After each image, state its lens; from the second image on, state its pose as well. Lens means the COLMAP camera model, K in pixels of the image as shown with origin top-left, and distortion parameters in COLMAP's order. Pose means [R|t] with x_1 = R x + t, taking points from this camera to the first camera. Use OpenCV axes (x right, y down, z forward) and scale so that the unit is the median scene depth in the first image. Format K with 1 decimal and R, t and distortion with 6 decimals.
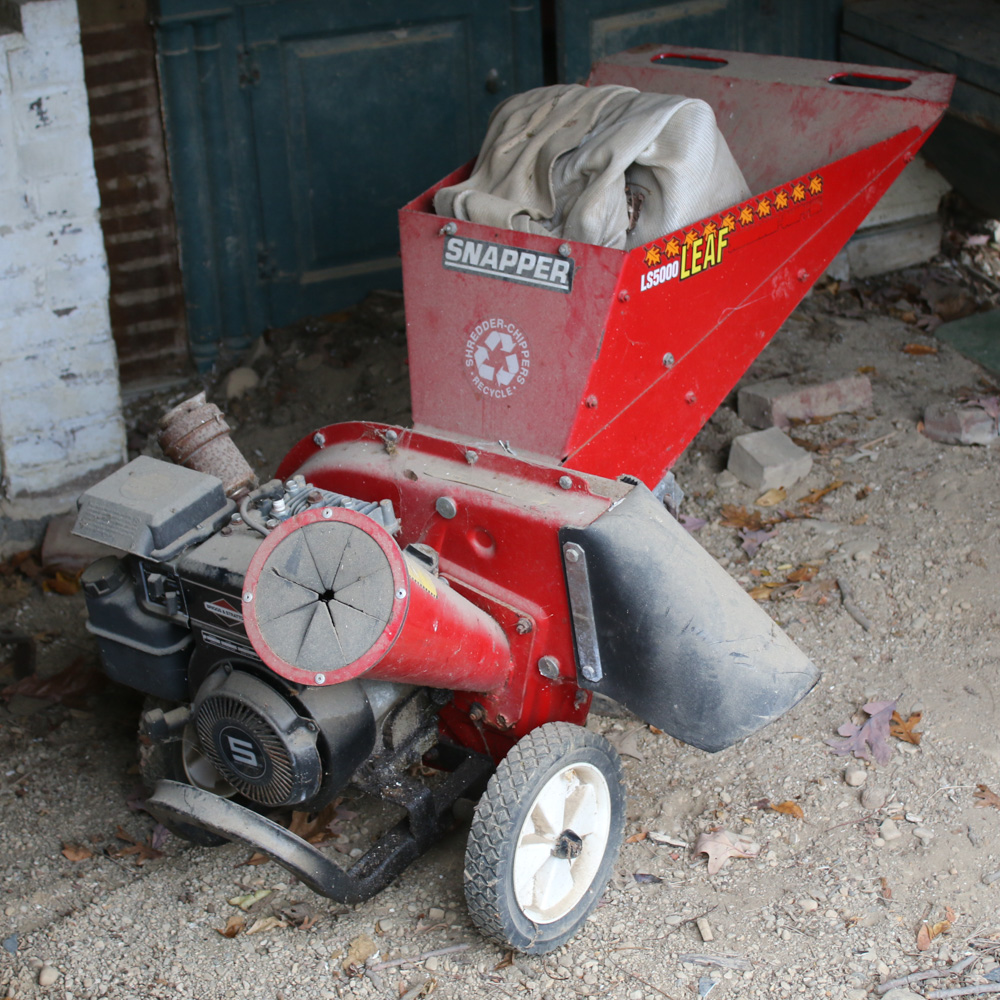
lens RADIAL K [[2257.1, 0, 529.4], [0, 2257.1, 477.8], [0, 0, 1]] dist [-0.065049, 0.000000]
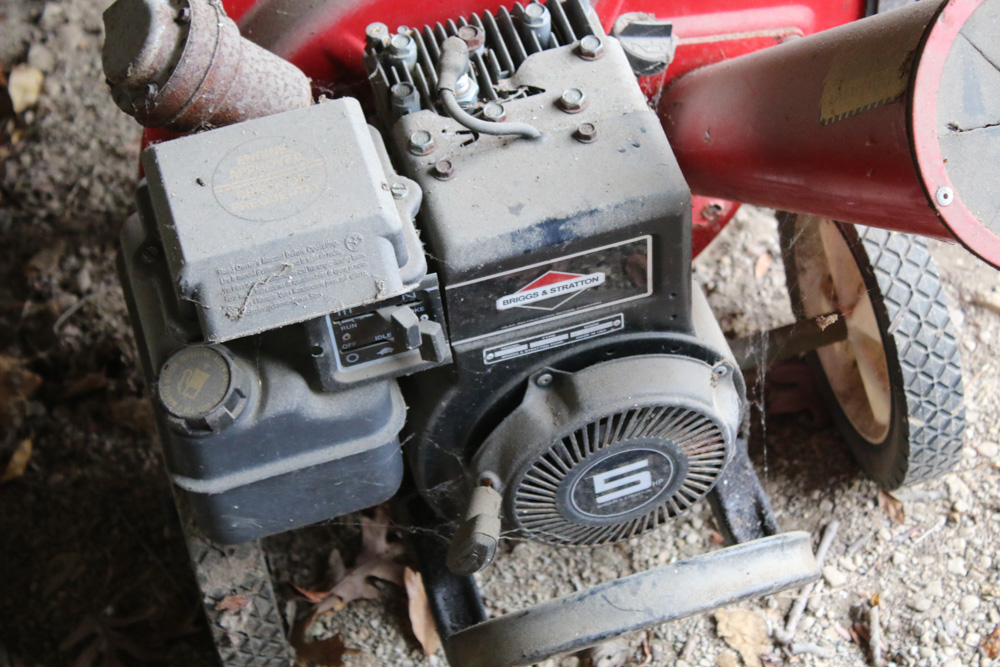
lens RADIAL K [[2376.7, 0, 499.4], [0, 2376.7, 334.1], [0, 0, 1]] dist [0.062838, 0.000000]
pose [[0.611874, -0.565017, 0.553503, -0.421390], [0.385979, 0.824108, 0.414568, -0.157634], [-0.690384, -0.040024, 0.722335, 0.537407]]
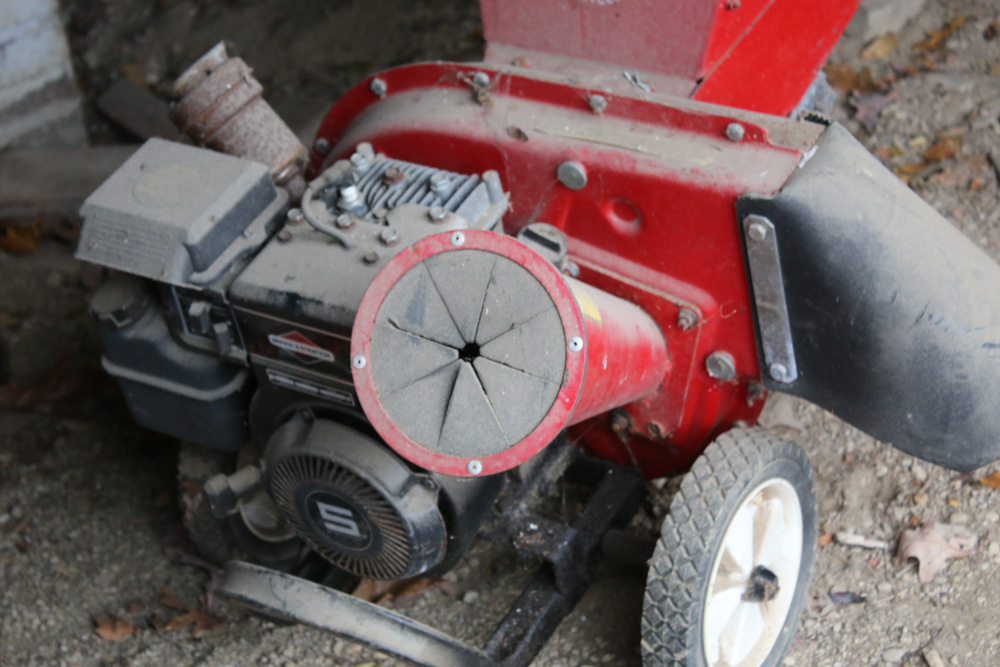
lens RADIAL K [[2376.7, 0, 495.9], [0, 2376.7, 337.7], [0, 0, 1]] dist [0.062838, 0.000000]
pose [[0.994624, -0.101130, 0.022251, -0.078647], [0.095719, 0.979905, 0.174995, -0.069179], [-0.039502, -0.171925, 0.984318, 0.194534]]
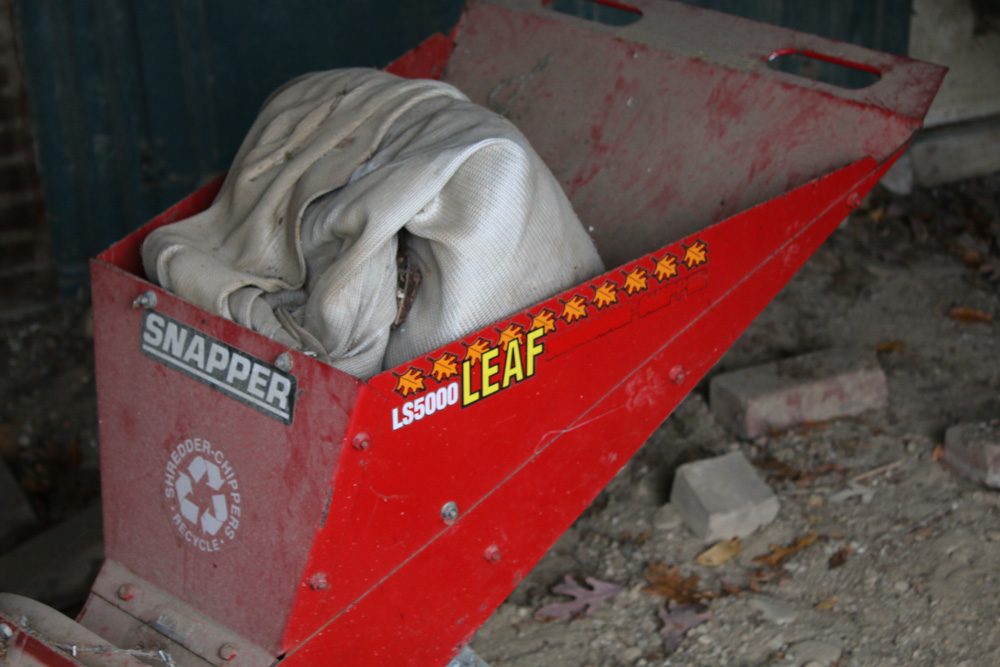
lens RADIAL K [[2214.6, 0, 501.7], [0, 2214.6, 331.5], [0, 0, 1]] dist [0.055826, 0.000000]
pose [[0.992577, 0.060770, -0.105346, 0.145365], [-0.052533, 0.995467, 0.079280, -0.161563], [0.109686, -0.073157, 0.991270, 0.340777]]
